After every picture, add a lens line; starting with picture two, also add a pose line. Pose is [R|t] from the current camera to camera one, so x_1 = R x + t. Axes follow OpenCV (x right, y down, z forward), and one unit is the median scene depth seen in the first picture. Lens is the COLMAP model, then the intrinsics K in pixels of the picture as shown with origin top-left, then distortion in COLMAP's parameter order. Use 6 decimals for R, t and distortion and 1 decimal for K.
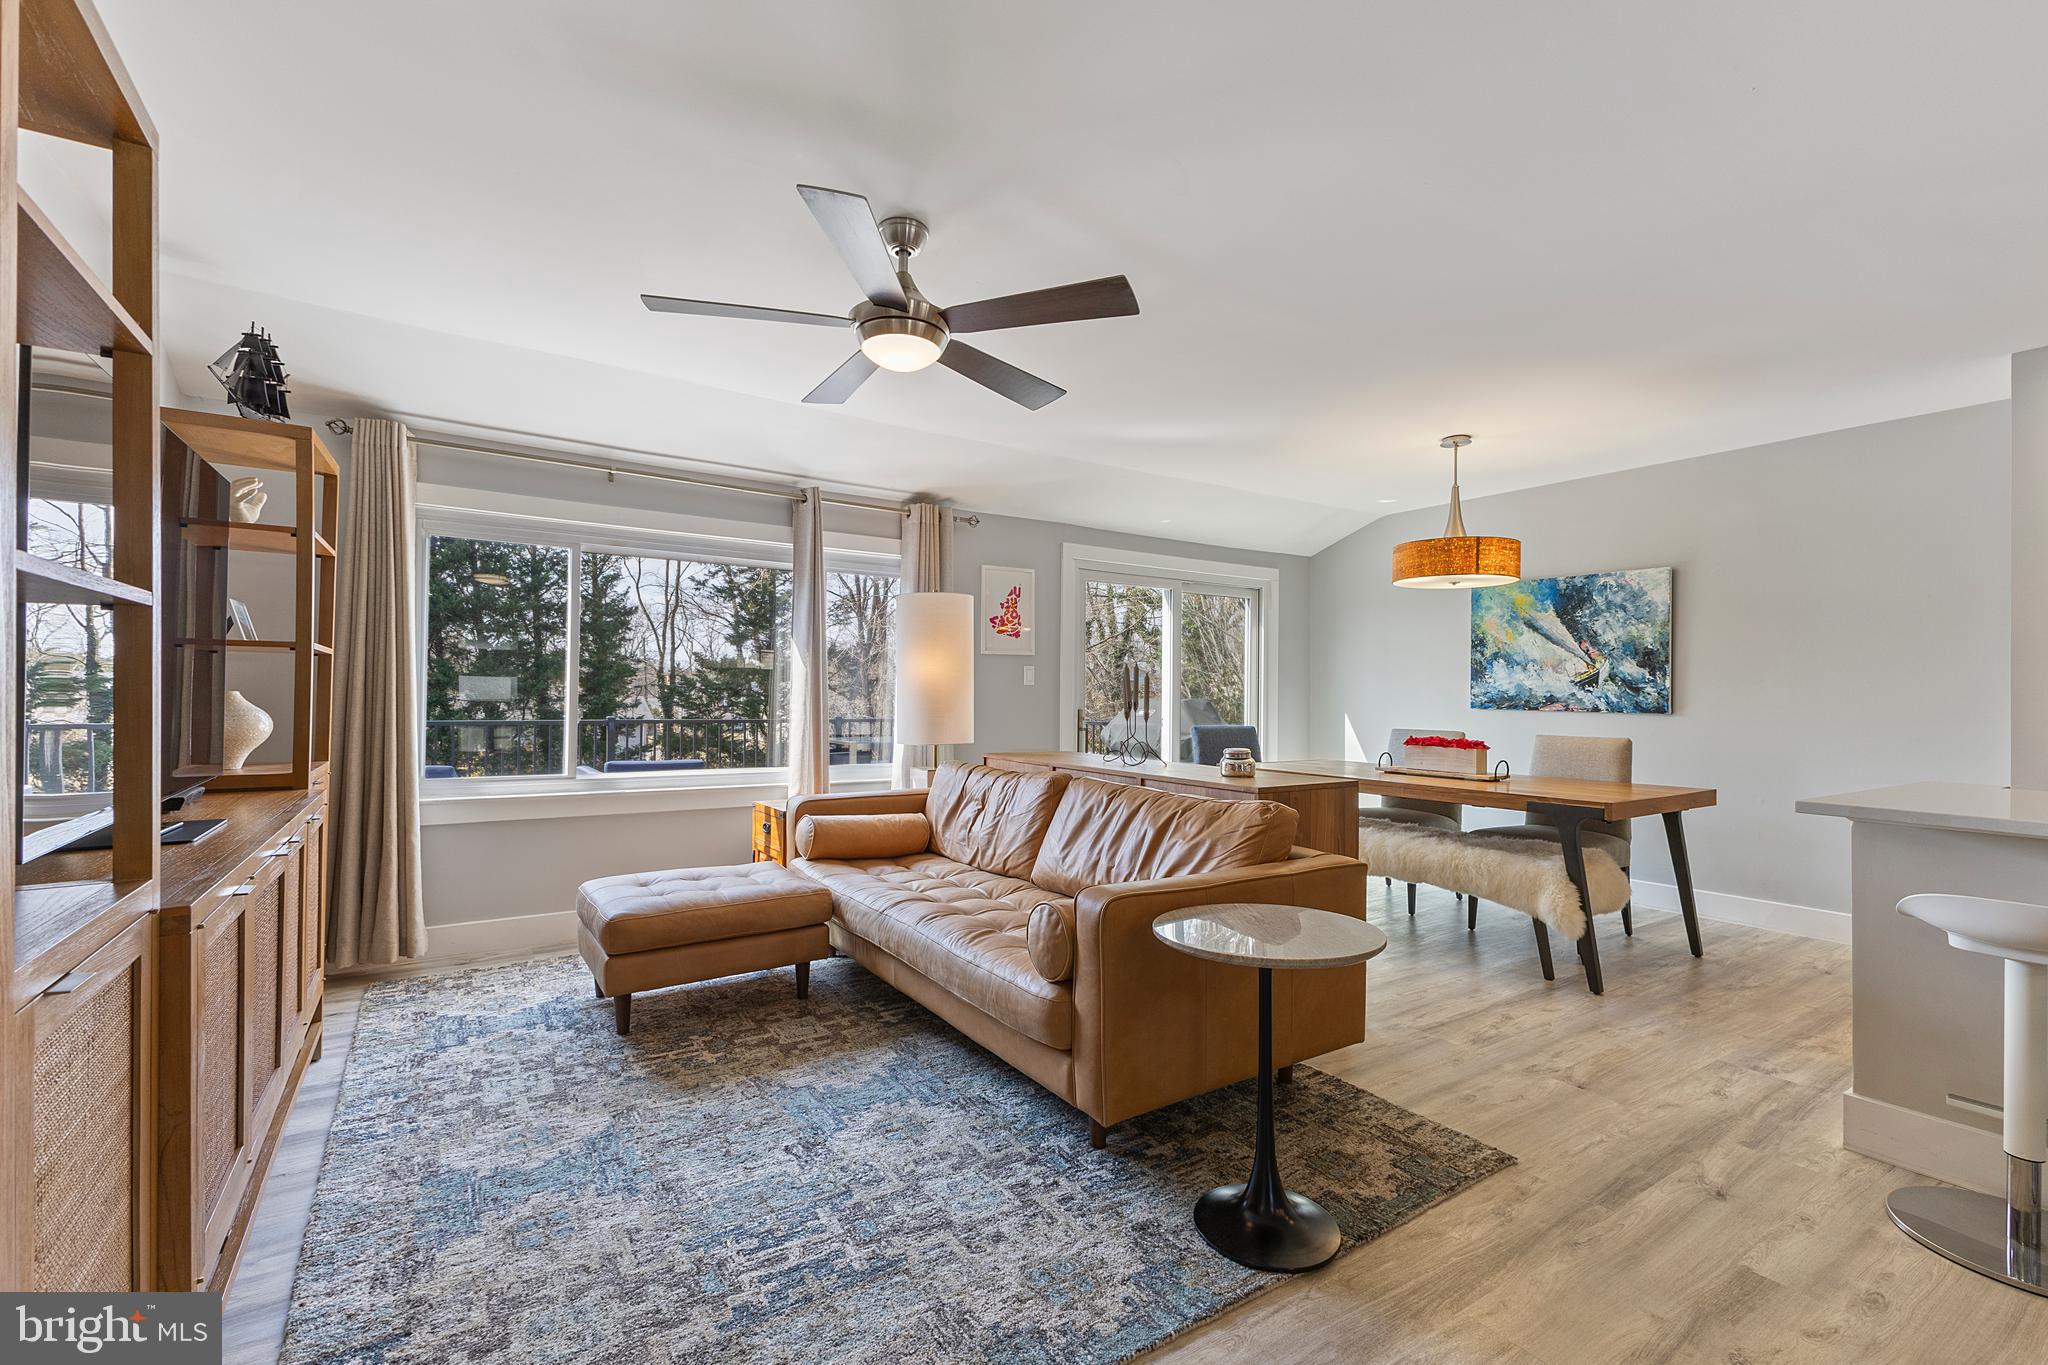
lens RADIAL K [[883.3, 0, 1023.2], [0, 883.3, 686.1], [0, 0, 1]] dist [0.011567, -0.001738]
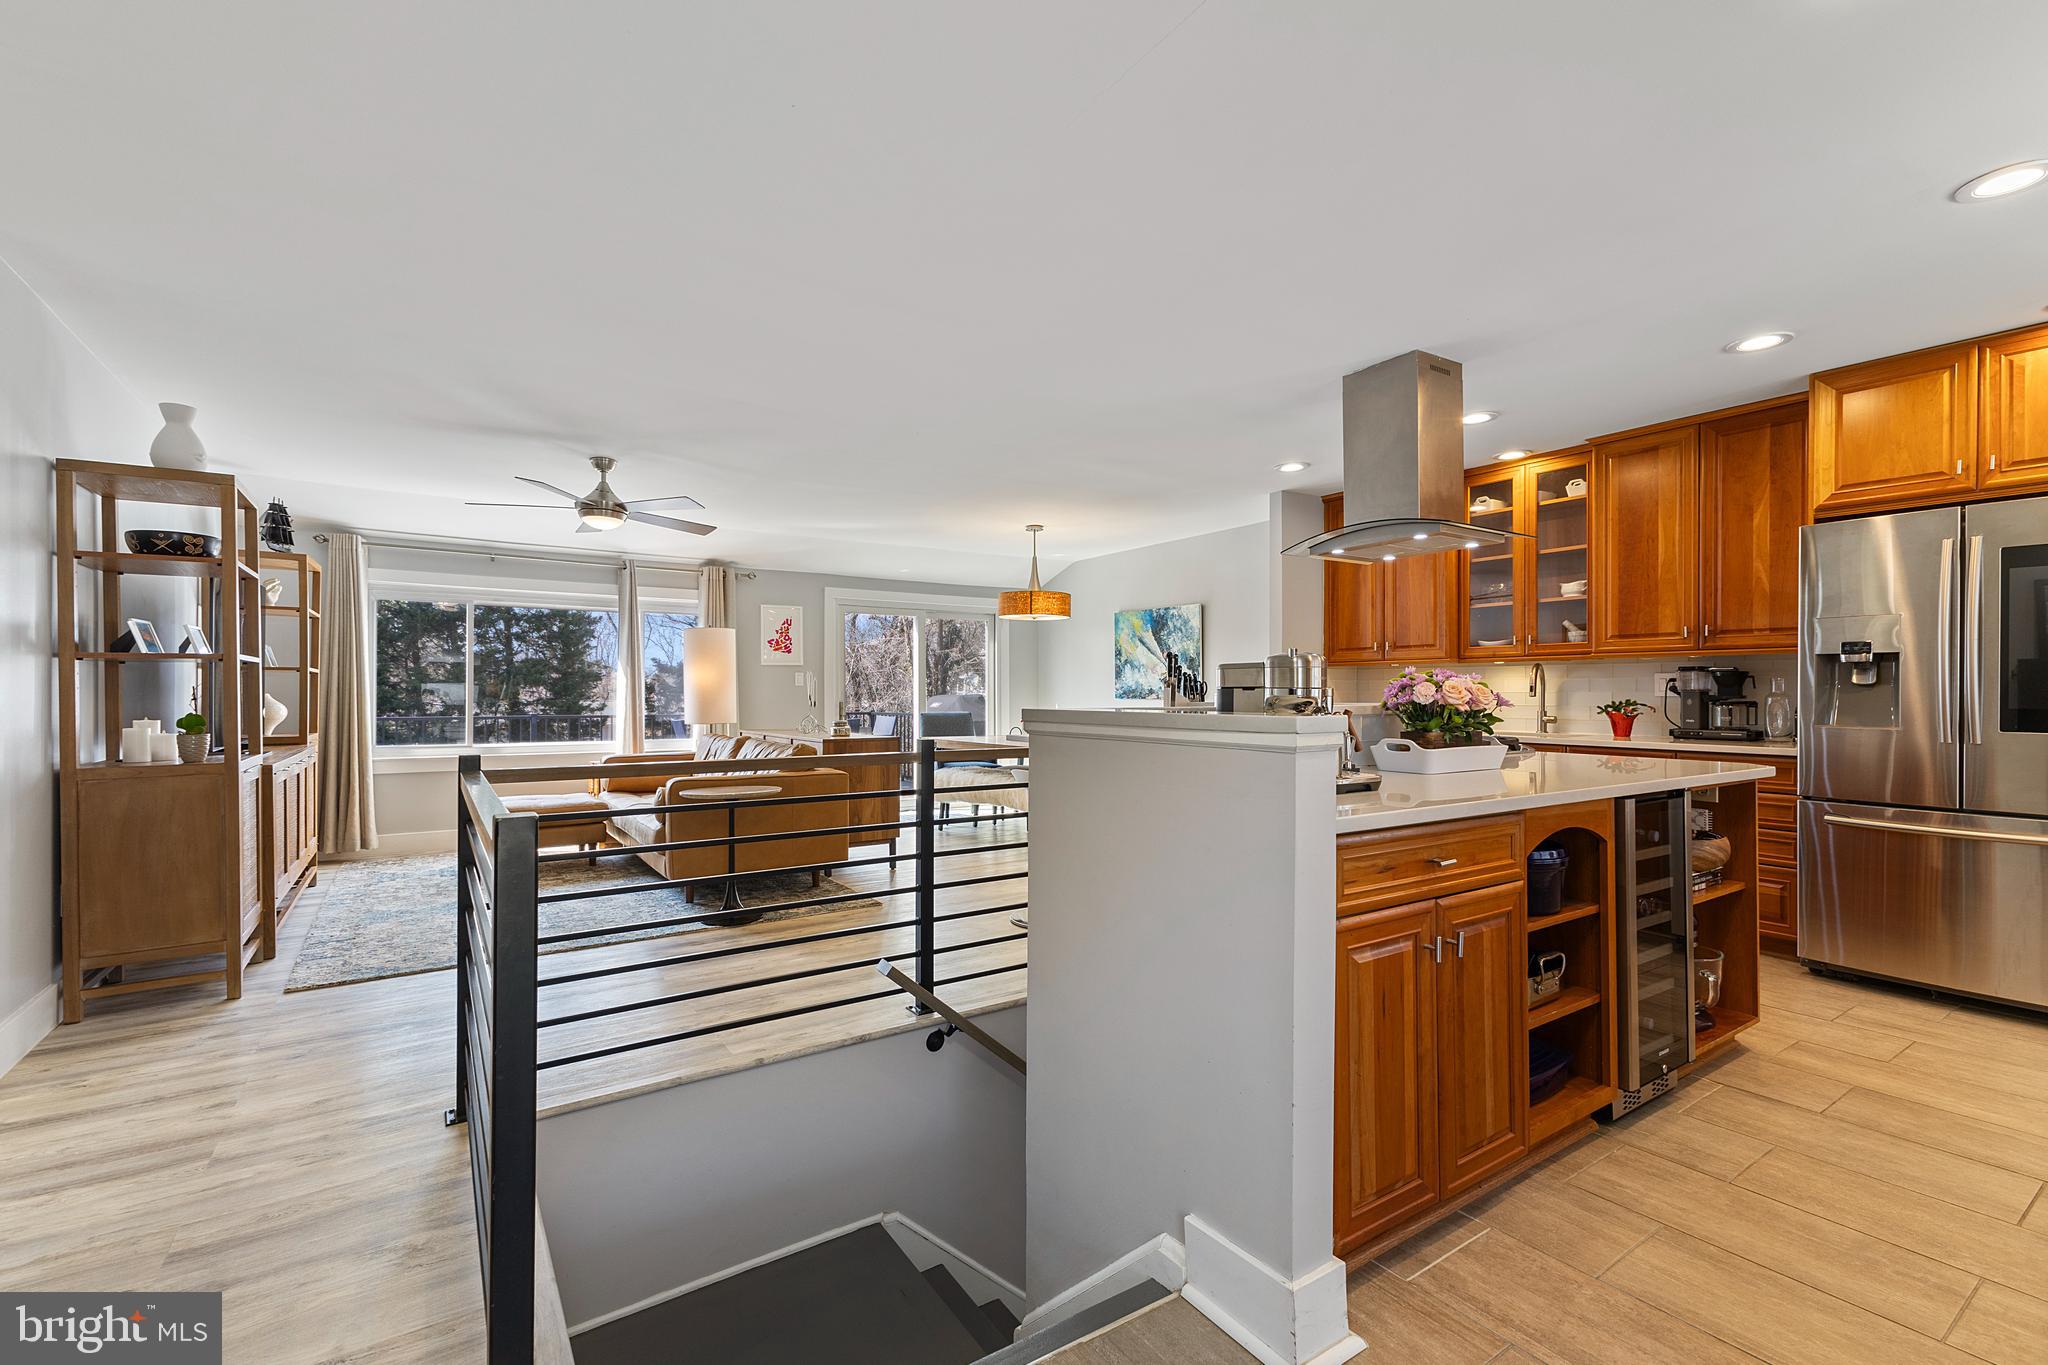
lens RADIAL K [[883.3, 0, 1024.5], [0, 883.3, 688.9], [0, 0, 1]] dist [0.011567, -0.001738]
pose [[0.999859, -0.011340, 0.012390, 0.547196], [0.011298, 0.999930, 0.003424, 0.005676], [-0.012428, -0.003284, 0.999917, -0.711908]]
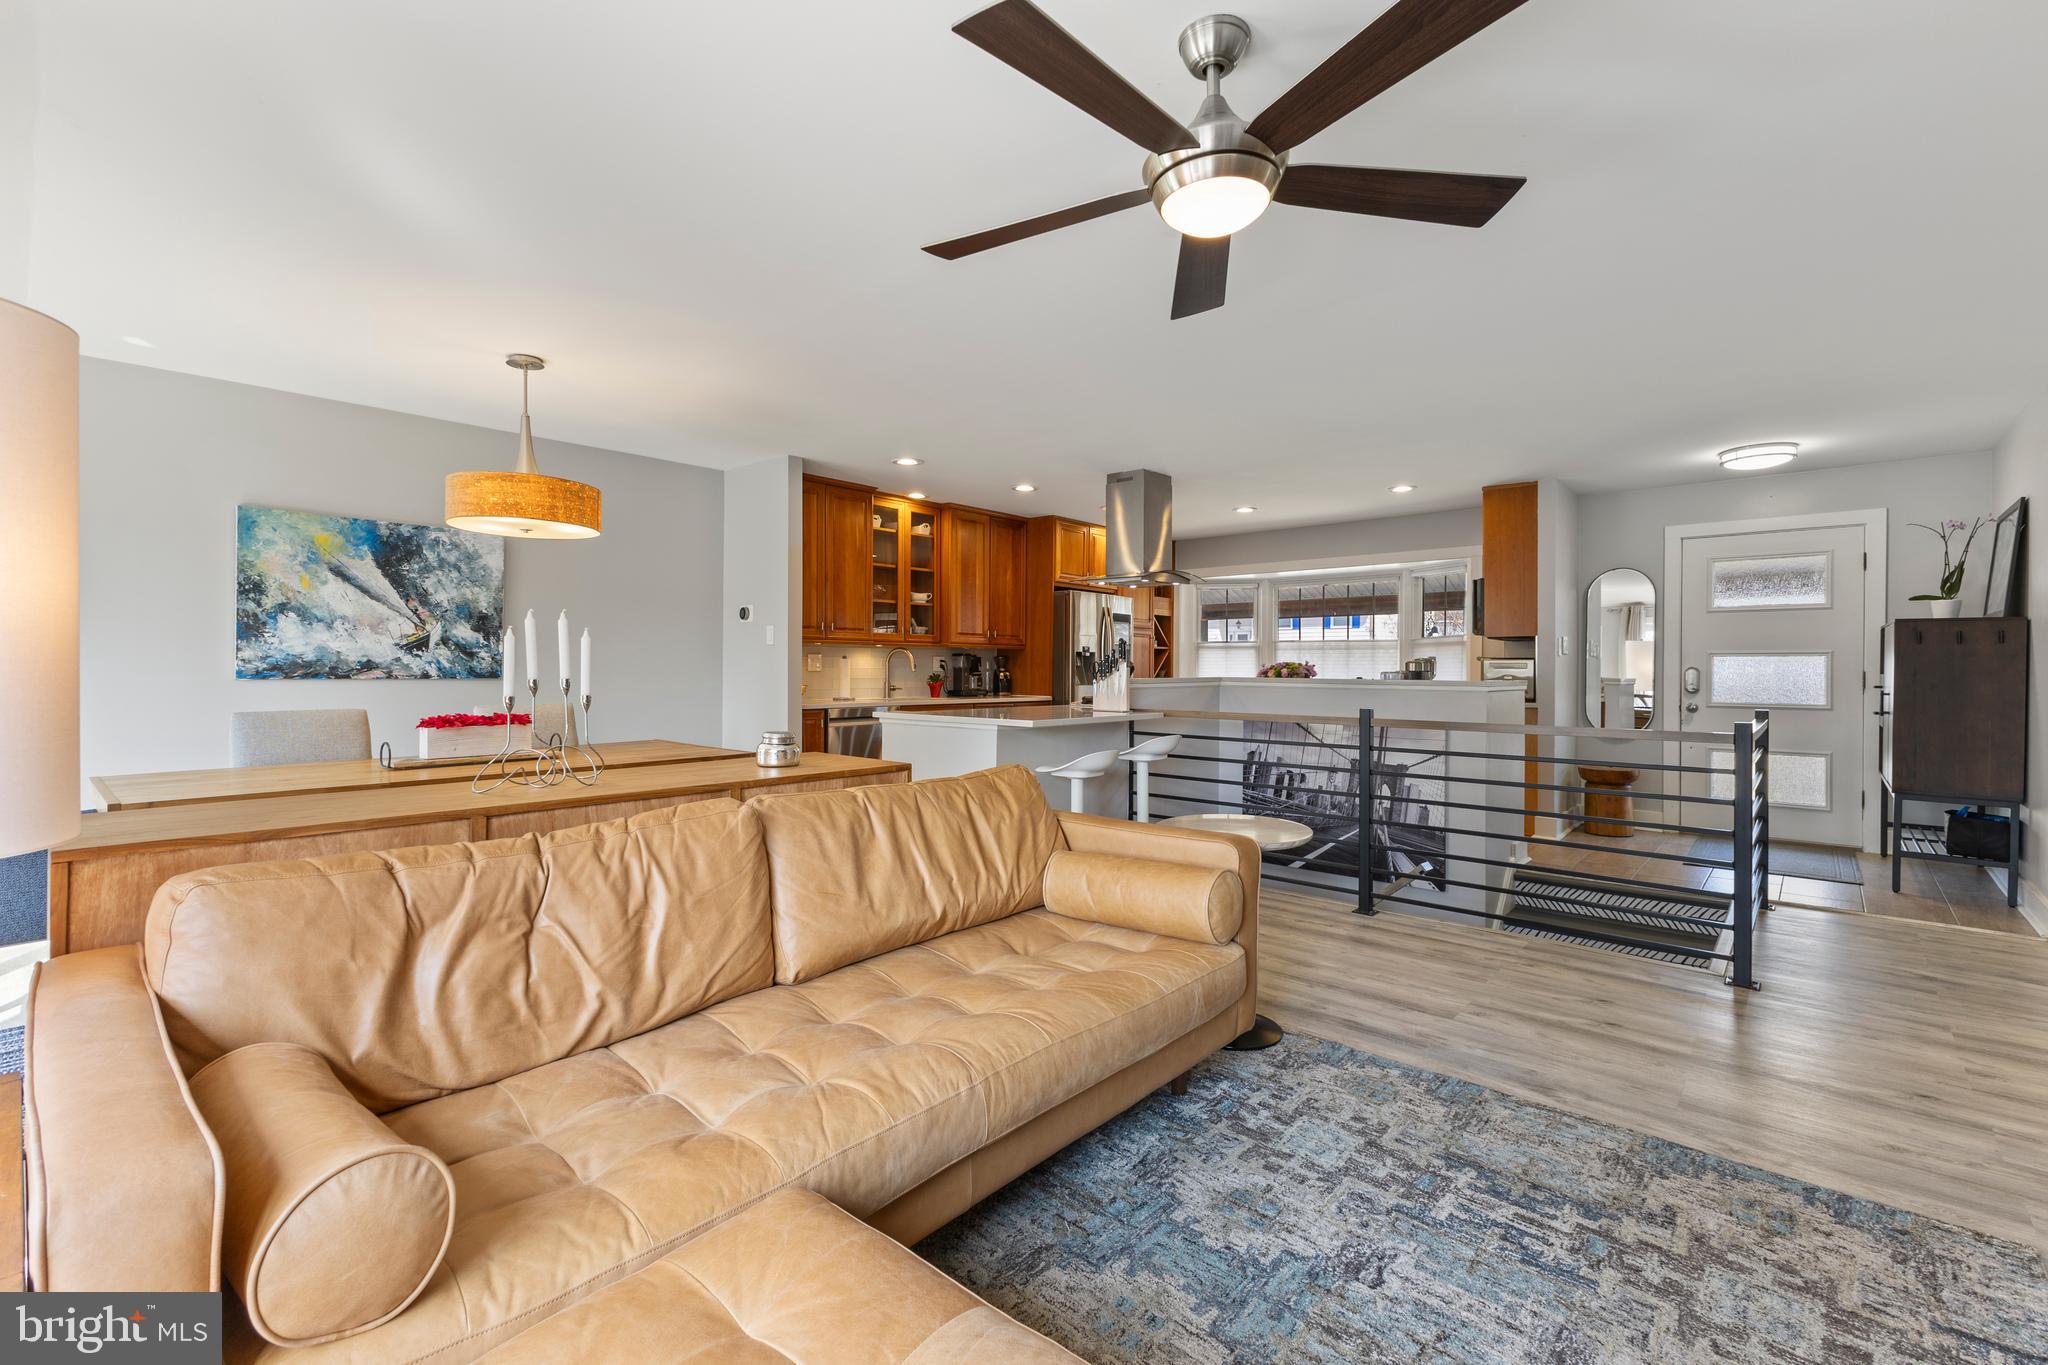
lens RADIAL K [[883.3, 0, 1021.9], [0, 883.3, 676.6], [0, 0, 1]] dist [0.011567, -0.001738]
pose [[-0.256657, -0.023782, 0.966210, -0.561687], [-0.015459, 0.999670, 0.020500, -0.001162], [-0.966379, -0.009675, -0.256940, 0.925630]]
